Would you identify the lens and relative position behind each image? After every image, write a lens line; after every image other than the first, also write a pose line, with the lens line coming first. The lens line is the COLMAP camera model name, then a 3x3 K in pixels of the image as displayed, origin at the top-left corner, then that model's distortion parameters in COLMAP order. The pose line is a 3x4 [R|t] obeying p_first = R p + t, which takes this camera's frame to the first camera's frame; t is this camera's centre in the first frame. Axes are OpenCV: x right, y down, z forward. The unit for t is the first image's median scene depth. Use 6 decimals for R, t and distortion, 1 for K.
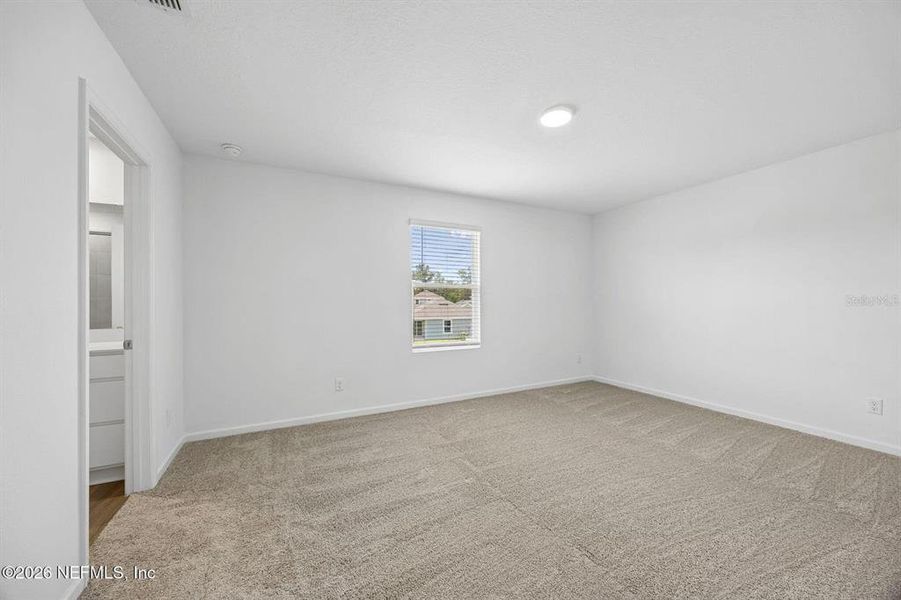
lens RADIAL K [[341.8, 0, 451.3], [0, 341.8, 298.4], [0, 0, 1]] dist [-0.001866, -0.000335]
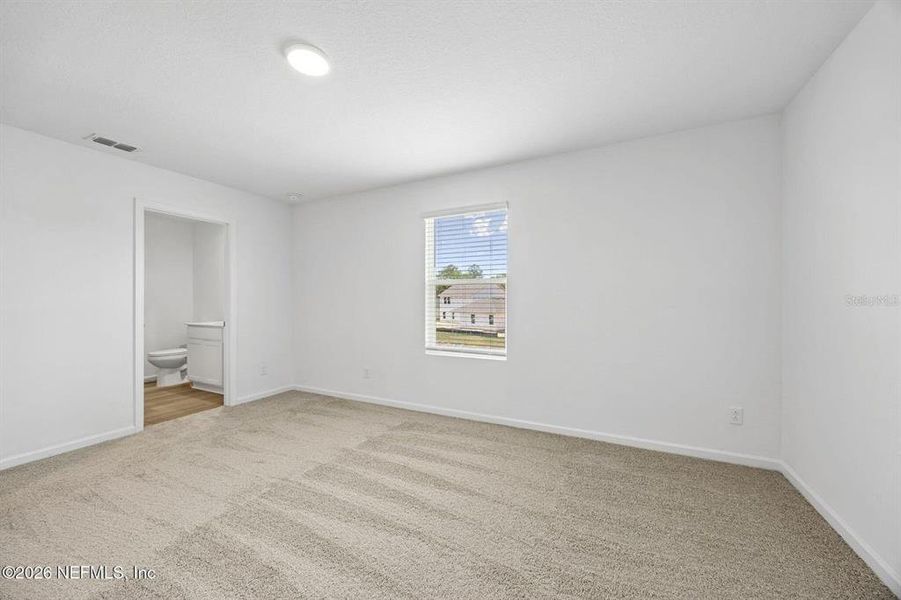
lens RADIAL K [[341.8, 0, 451.3], [0, 341.8, 298.4], [0, 0, 1]] dist [-0.001866, -0.000335]
pose [[0.593433, -0.002002, -0.804881, 0.957332], [0.007825, 0.999964, 0.003282, 0.002947], [0.804845, -0.008246, 0.593428, 0.686306]]
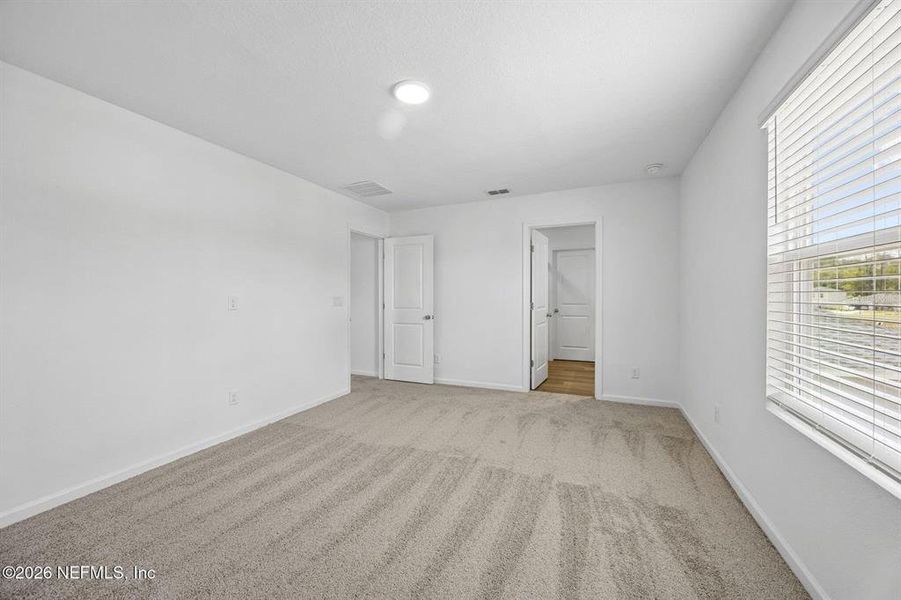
lens RADIAL K [[338.6, 0, 438.6], [0, 338.6, 297.1], [0, 0, 1]] dist [-0.000196, -0.000085]
pose [[-0.780471, 0.010903, -0.625097, 0.698802], [0.017616, 0.999834, -0.004555, 0.008434], [0.624943, -0.014567, -0.780534, 1.483157]]
